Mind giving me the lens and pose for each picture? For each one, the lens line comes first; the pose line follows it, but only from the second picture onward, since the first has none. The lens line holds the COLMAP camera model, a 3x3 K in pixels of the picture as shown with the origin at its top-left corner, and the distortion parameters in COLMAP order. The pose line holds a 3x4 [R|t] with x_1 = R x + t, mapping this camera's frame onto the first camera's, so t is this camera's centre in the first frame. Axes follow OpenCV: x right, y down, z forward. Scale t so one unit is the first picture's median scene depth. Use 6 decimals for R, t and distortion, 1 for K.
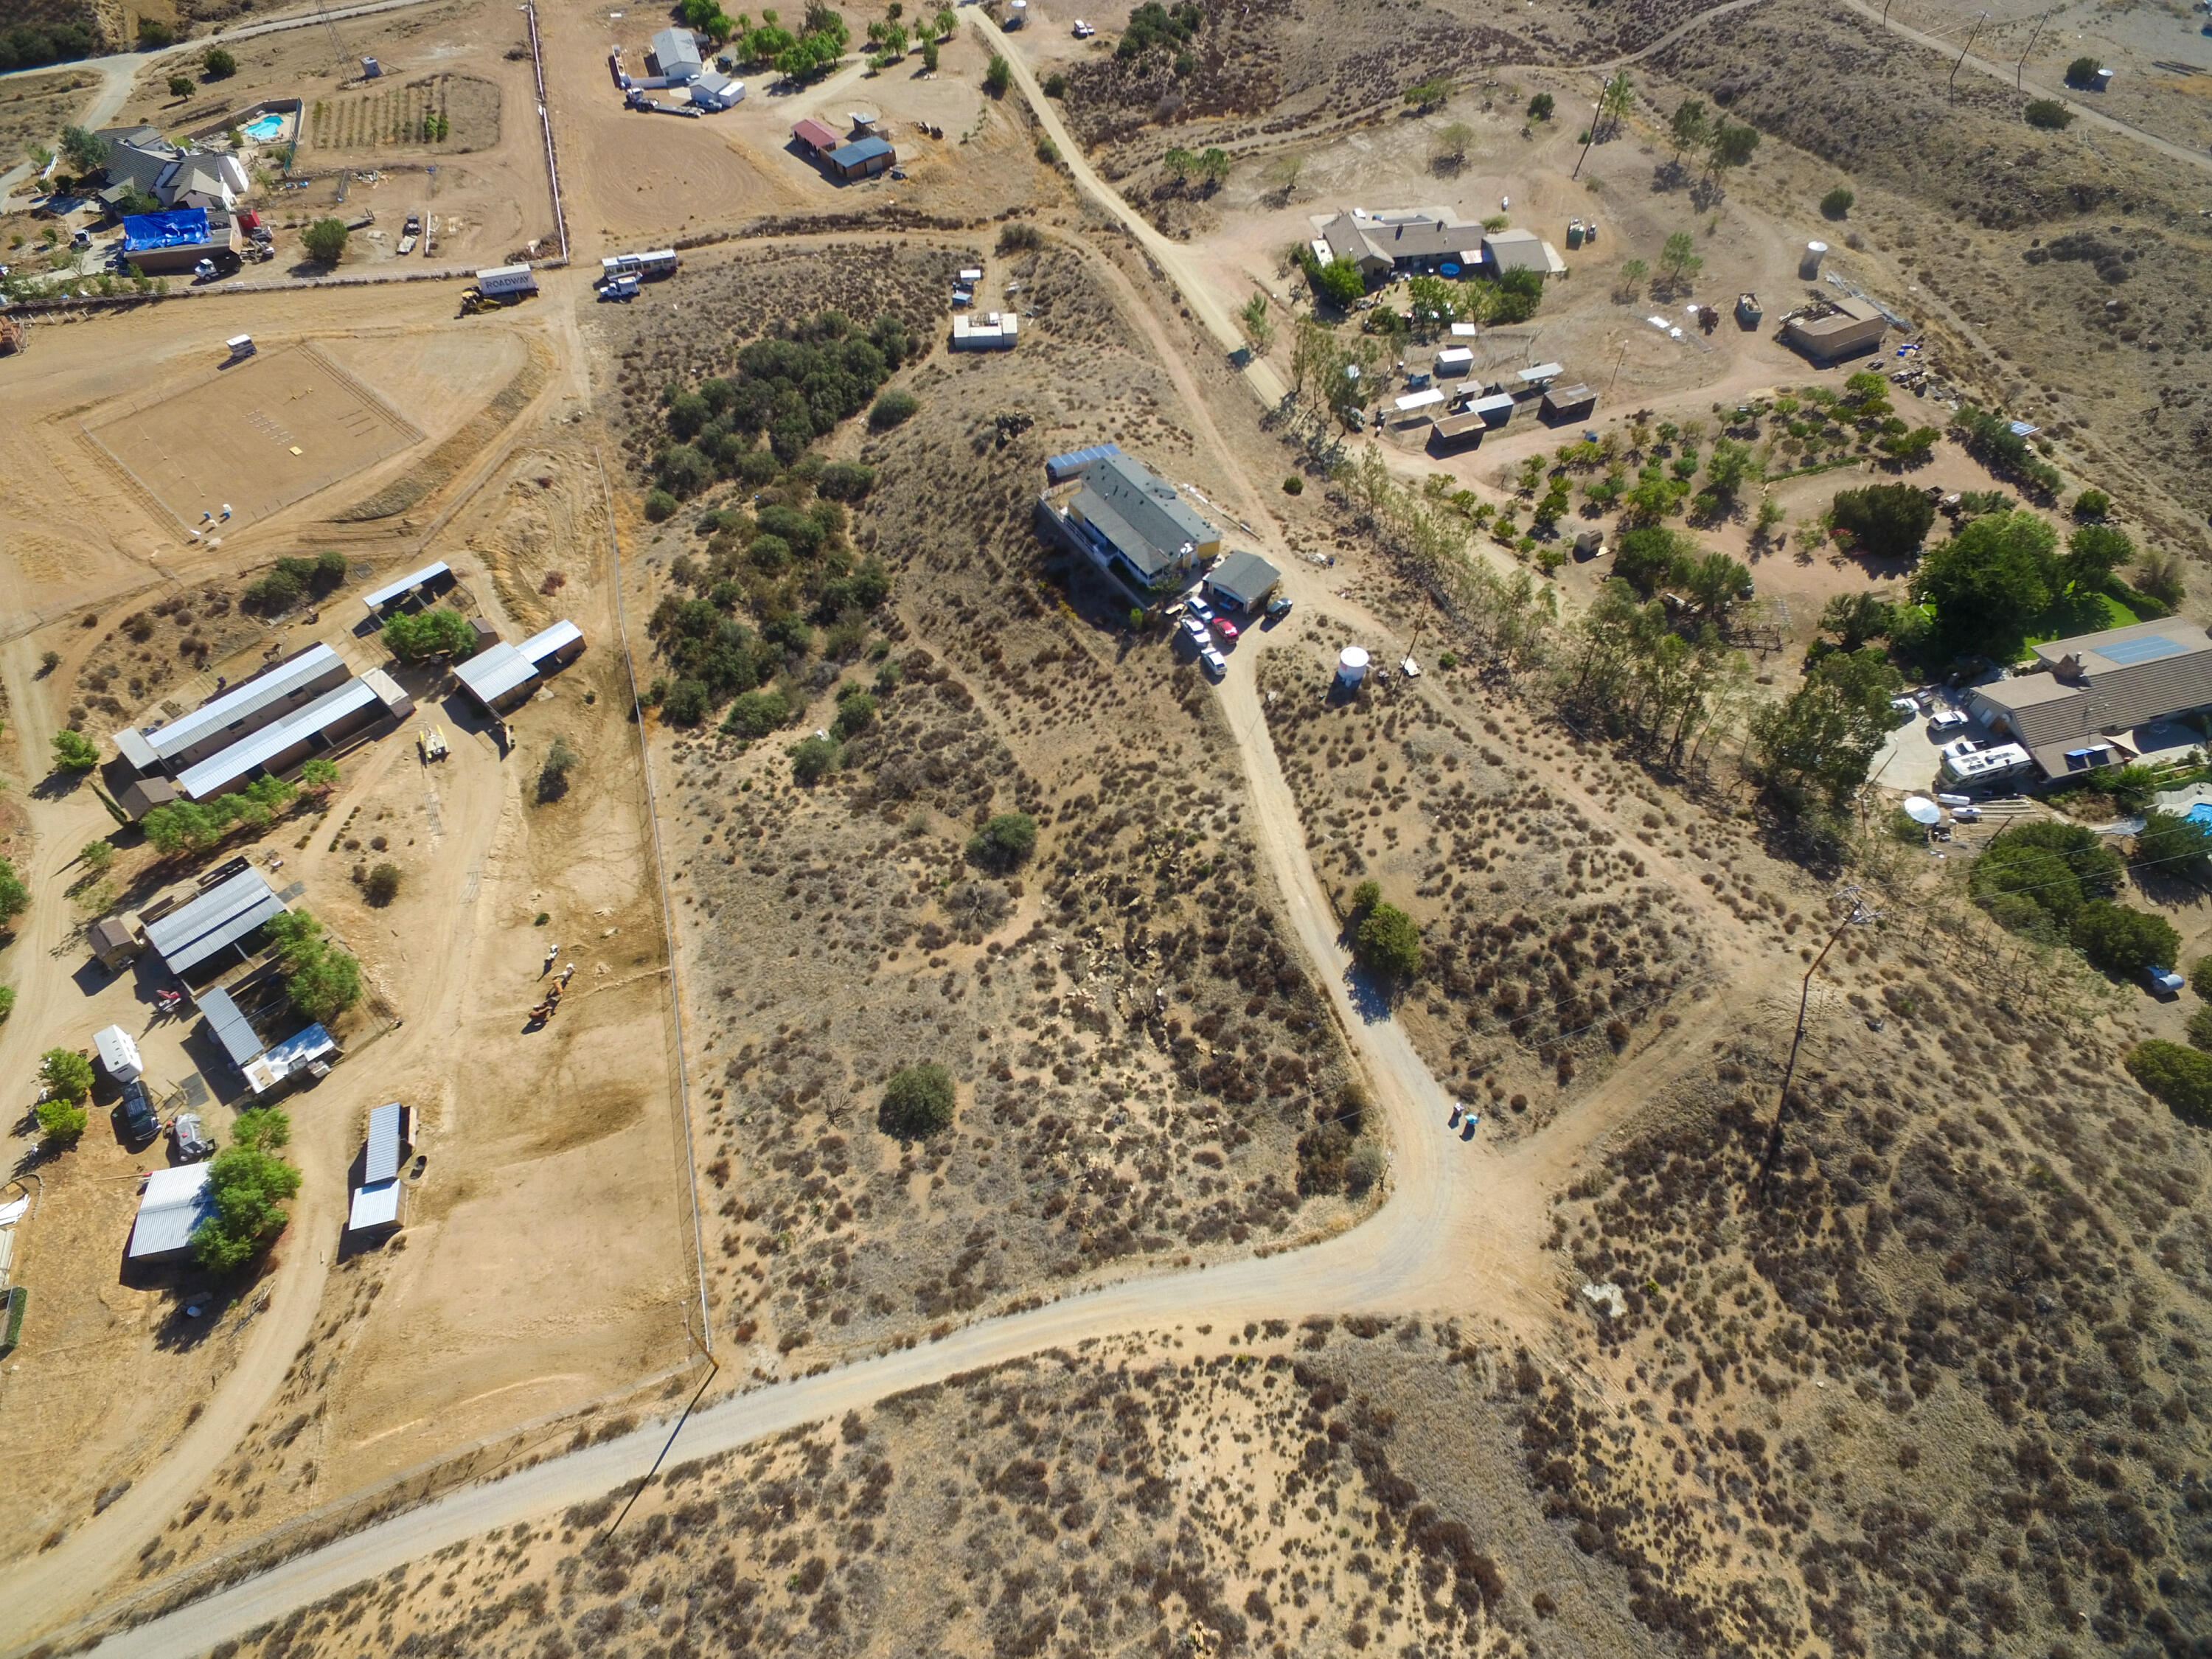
lens RADIAL K [[1279.6, 0, 1112.1], [0, 1279.6, 821.9], [0, 0, 1]] dist [-0.009995, 0.016037]
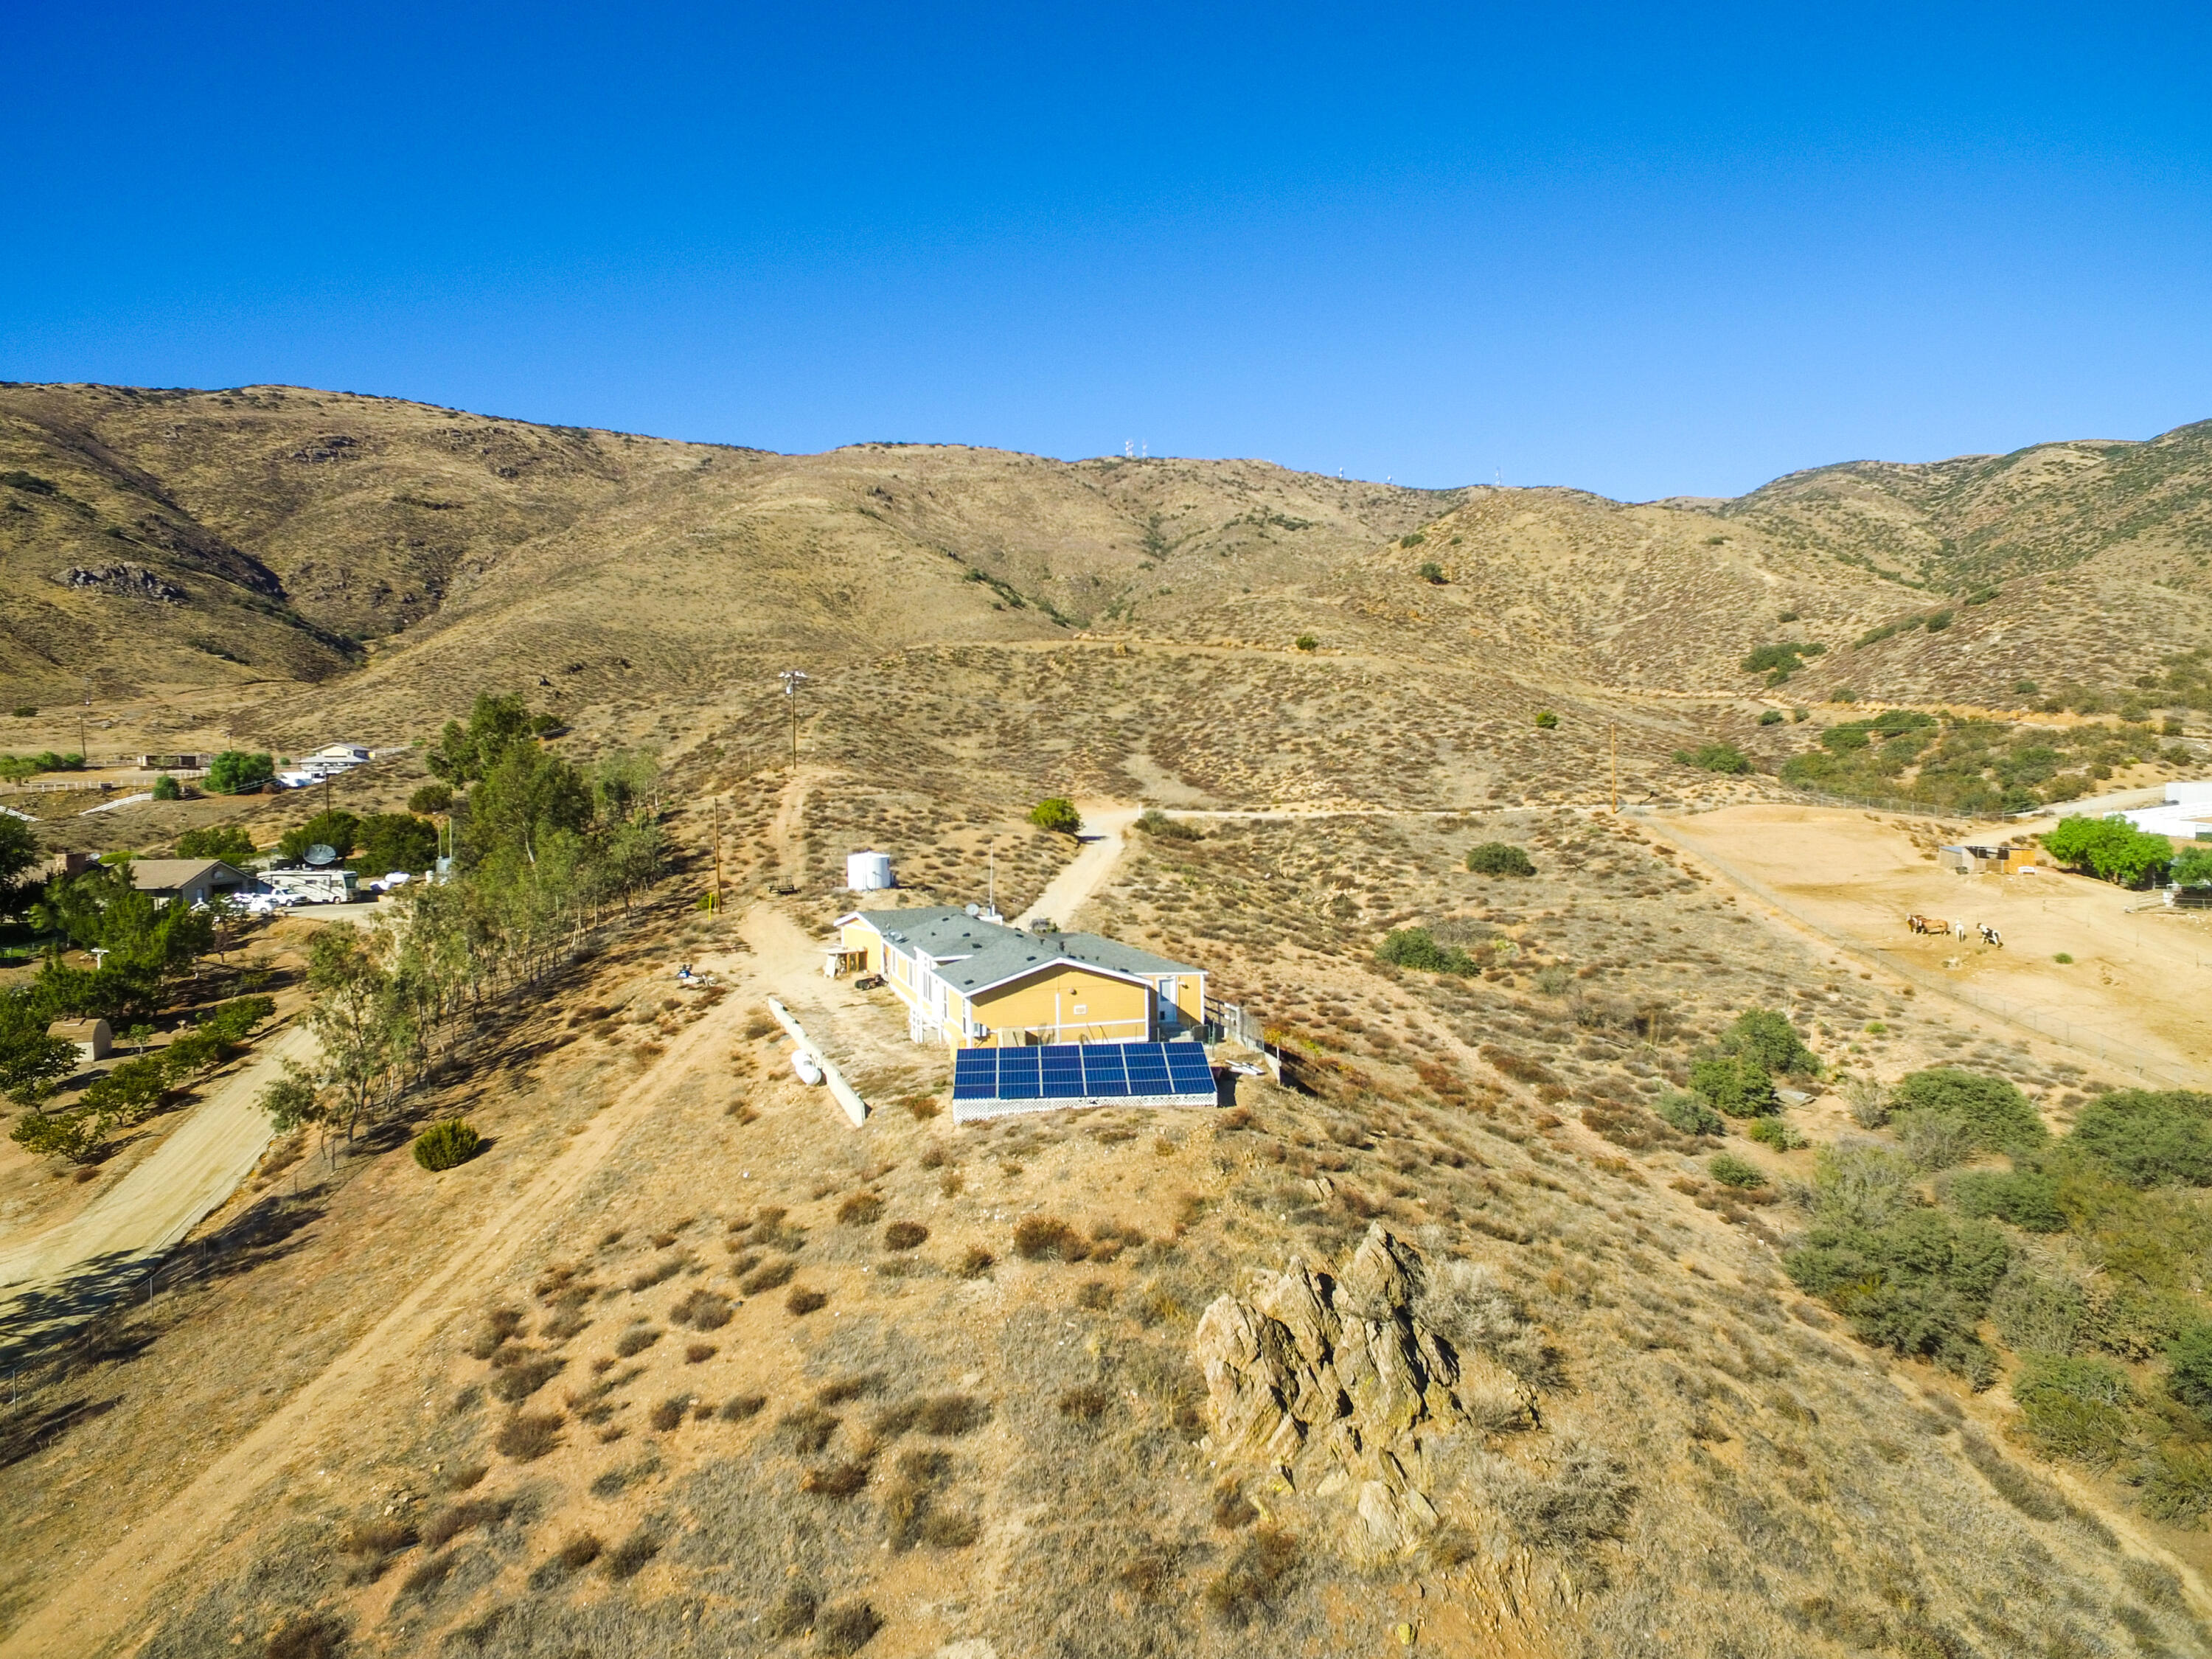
lens RADIAL K [[1318.8, 0, 1106.8], [0, 1318.8, 817.4], [0, 0, 1]] dist [-0.004531, 0.012738]
pose [[-0.955242, -0.002438, 0.295816, -0.122665], [0.239955, 0.578451, 0.779626, -0.601194], [-0.173016, 0.815714, -0.551975, 1.248040]]
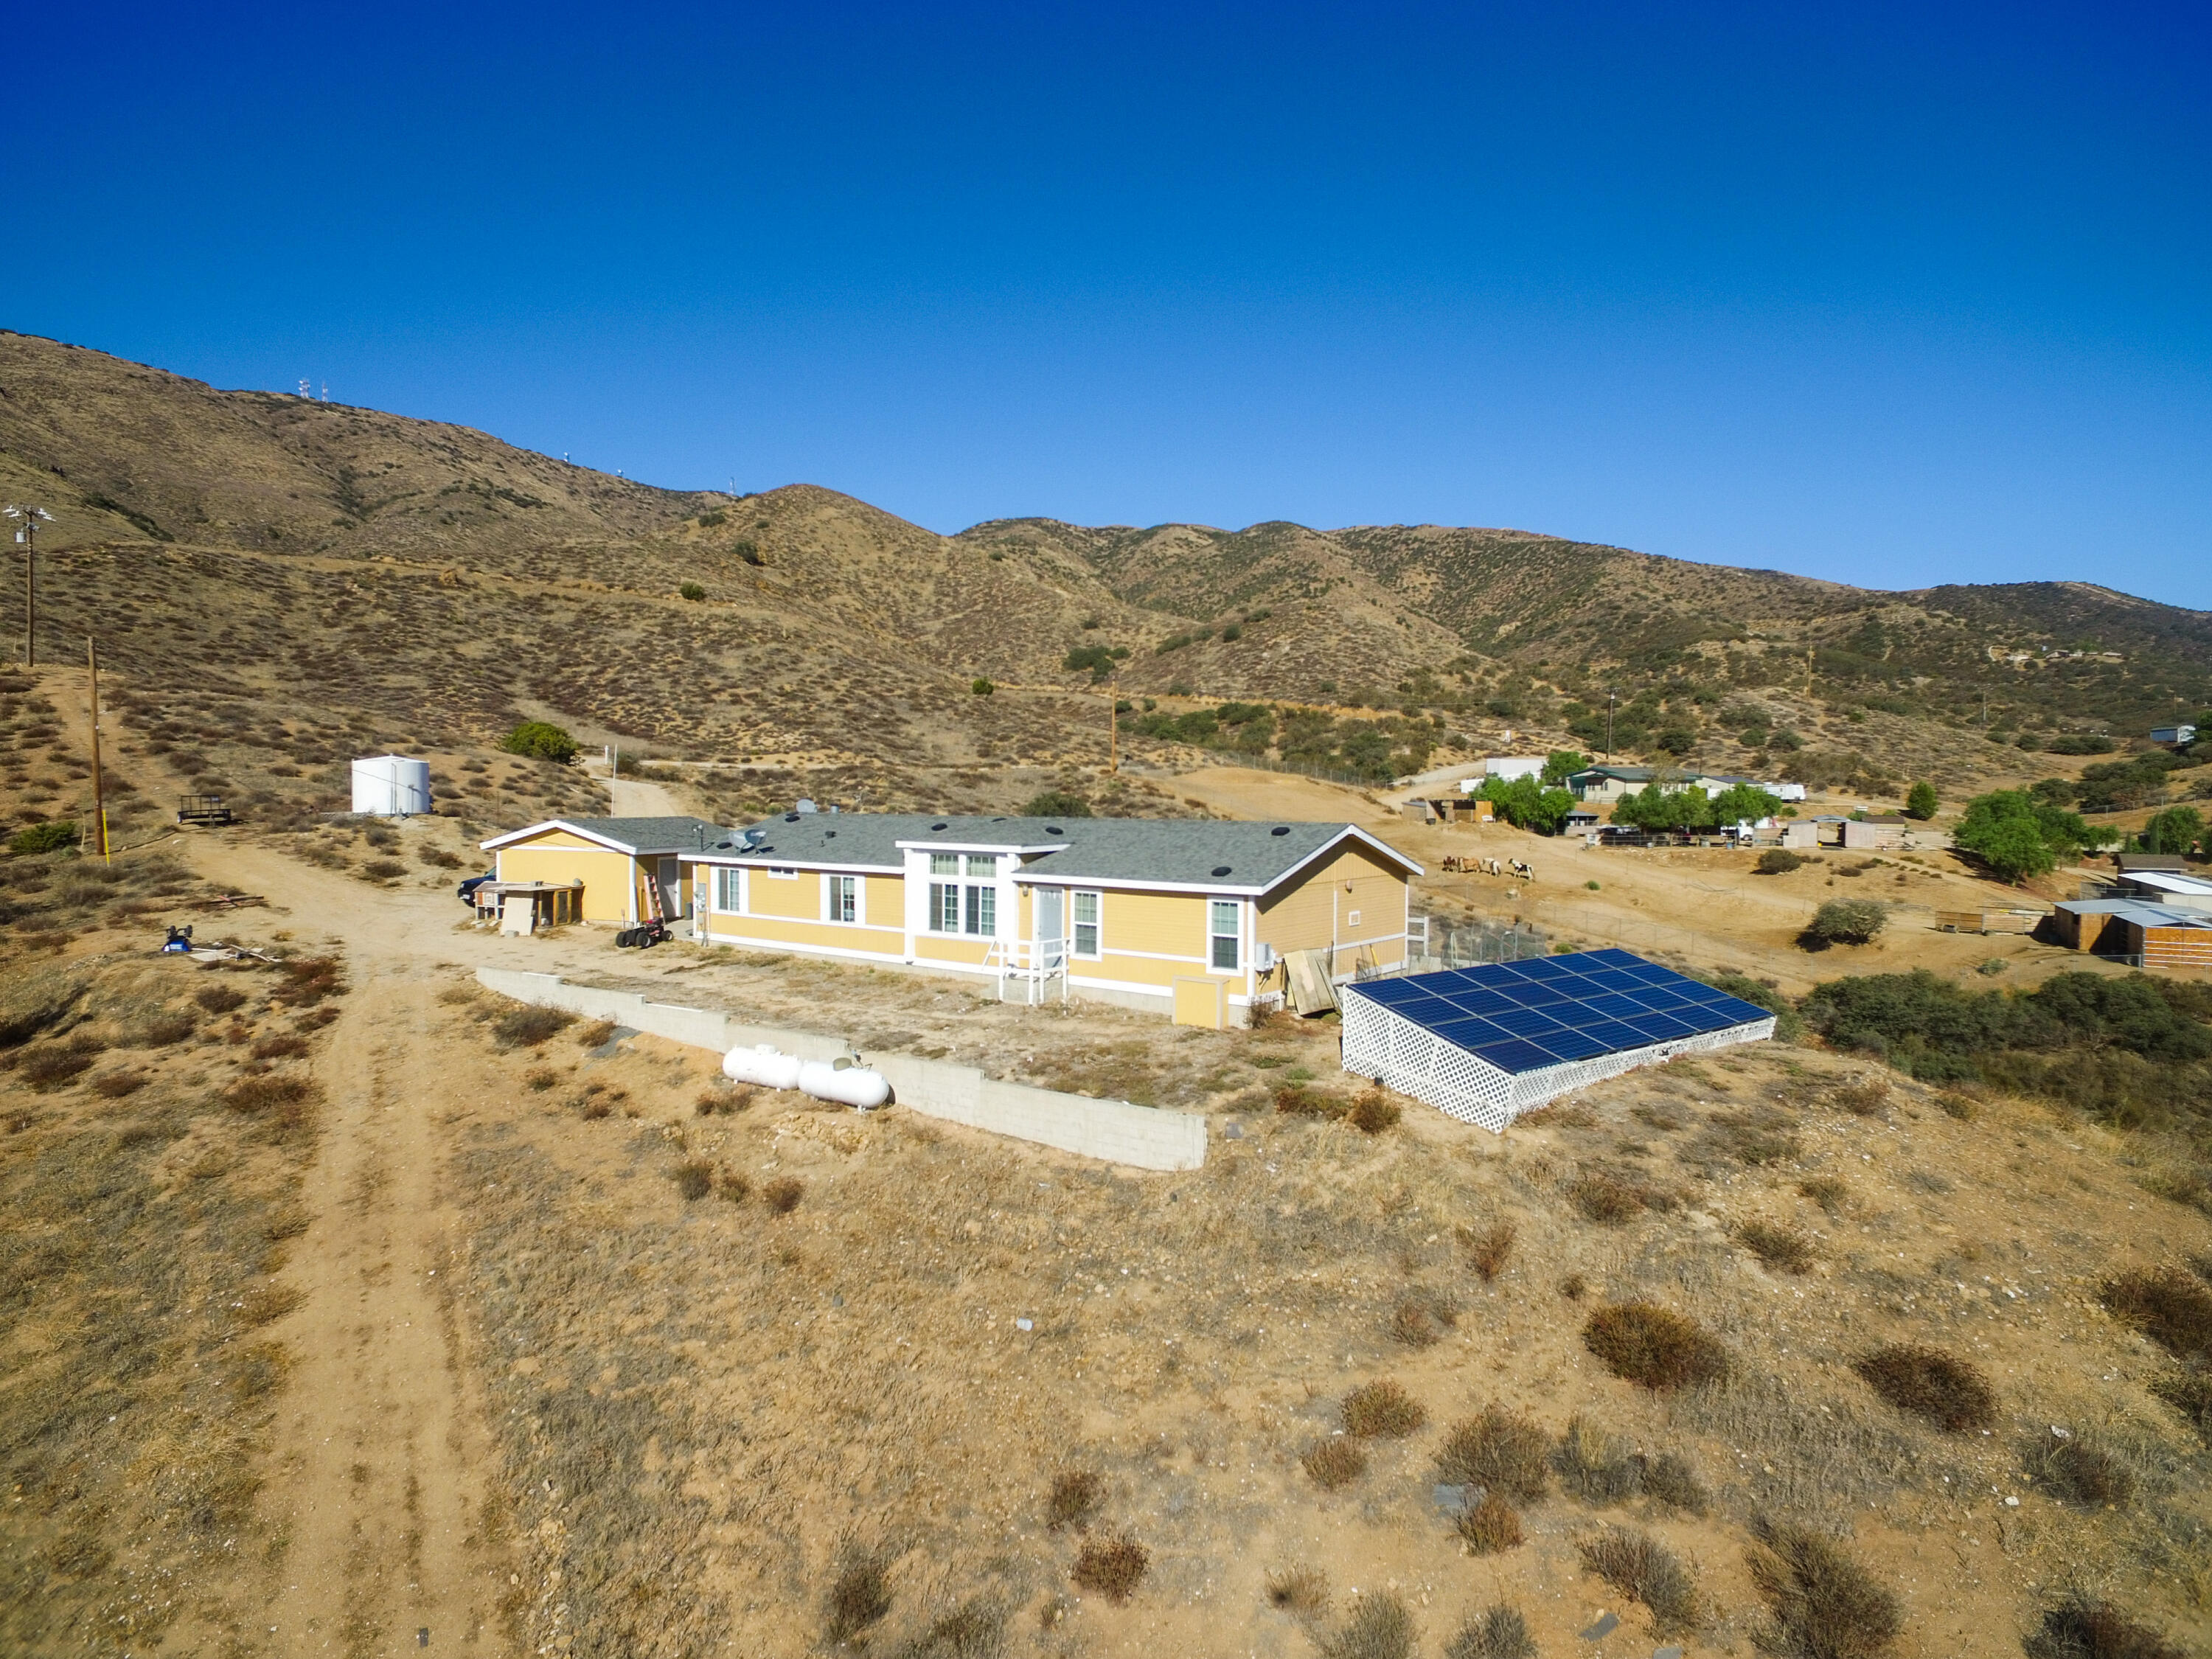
lens RADIAL K [[1285.8, 0, 1110.5], [0, 1285.8, 815.8], [0, 0, 1]] dist [-0.009859, 0.018264]
pose [[-0.957567, -0.007064, -0.288123, 0.082959], [-0.237745, 0.584467, 0.775807, -0.453168], [0.162918, 0.811387, -0.561345, 1.189545]]
